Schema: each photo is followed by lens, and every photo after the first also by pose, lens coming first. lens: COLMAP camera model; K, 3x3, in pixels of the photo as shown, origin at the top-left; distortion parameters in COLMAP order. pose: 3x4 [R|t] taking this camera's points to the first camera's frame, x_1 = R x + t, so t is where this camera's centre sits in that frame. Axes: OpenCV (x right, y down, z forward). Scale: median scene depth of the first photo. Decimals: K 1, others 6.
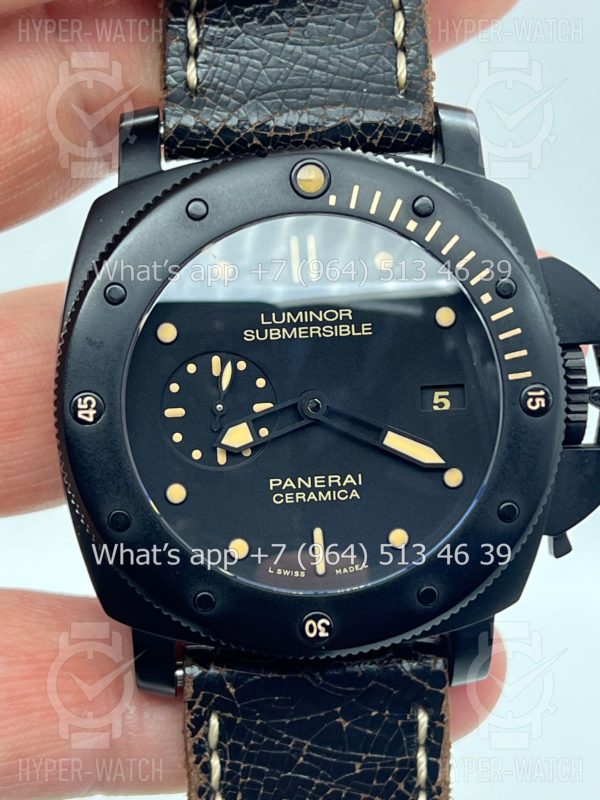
lens RADIAL K [[1818.1, 0, 295.5], [0, 1818.1, 392.0], [0, 0, 1]] dist [0.122608, 0.000000]
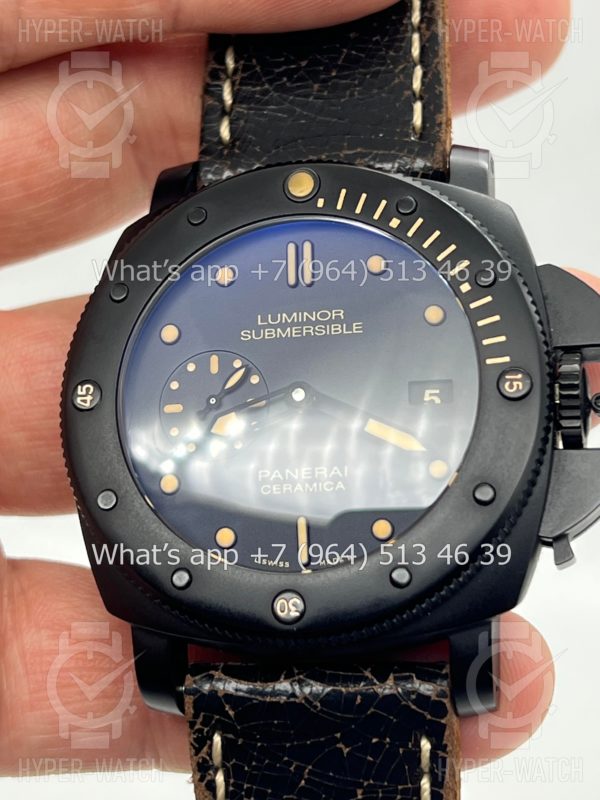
lens RADIAL K [[1818.1, 0, 296.3], [0, 1818.1, 397.3], [0, 0, 1]] dist [0.122608, 0.000000]
pose [[0.969091, -0.019775, -0.245908, 0.258399], [-0.049287, 0.961167, -0.271529, 0.284865], [0.241729, 0.275256, 0.930484, 0.043678]]
